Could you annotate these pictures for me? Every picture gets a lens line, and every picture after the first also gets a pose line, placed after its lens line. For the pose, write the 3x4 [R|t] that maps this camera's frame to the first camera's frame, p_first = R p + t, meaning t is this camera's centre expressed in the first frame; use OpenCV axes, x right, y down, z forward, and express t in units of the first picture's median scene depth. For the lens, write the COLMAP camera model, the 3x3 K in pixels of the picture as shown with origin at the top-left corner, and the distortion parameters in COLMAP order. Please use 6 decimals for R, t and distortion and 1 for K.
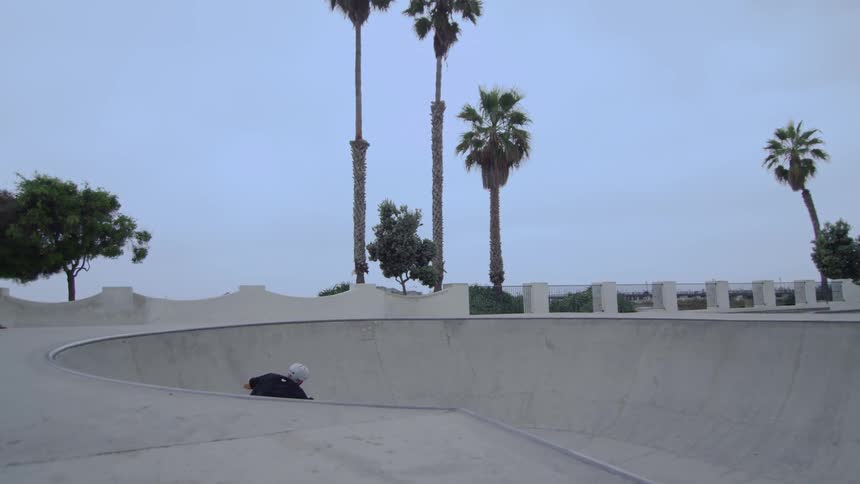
lens RADIAL K [[551.8, 0, 432.7], [0, 551.8, 248.7], [0, 0, 1]] dist [0.001945, -0.016789]
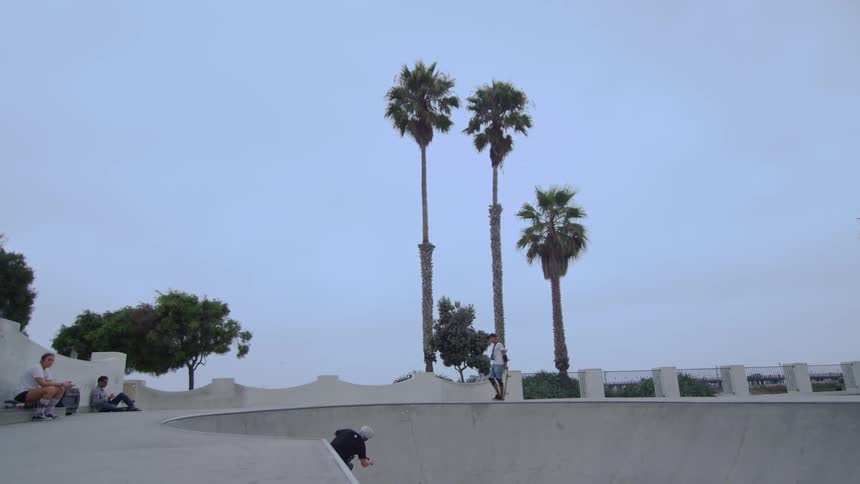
lens RADIAL K [[551.8, 0, 427.4], [0, 551.8, 238.5], [0, 0, 1]] dist [0.001945, -0.016789]
pose [[0.980259, -0.060533, -0.188225, 0.089524], [0.027722, 0.984656, -0.172291, -0.009724], [0.195766, 0.163672, 0.966896, -0.112981]]
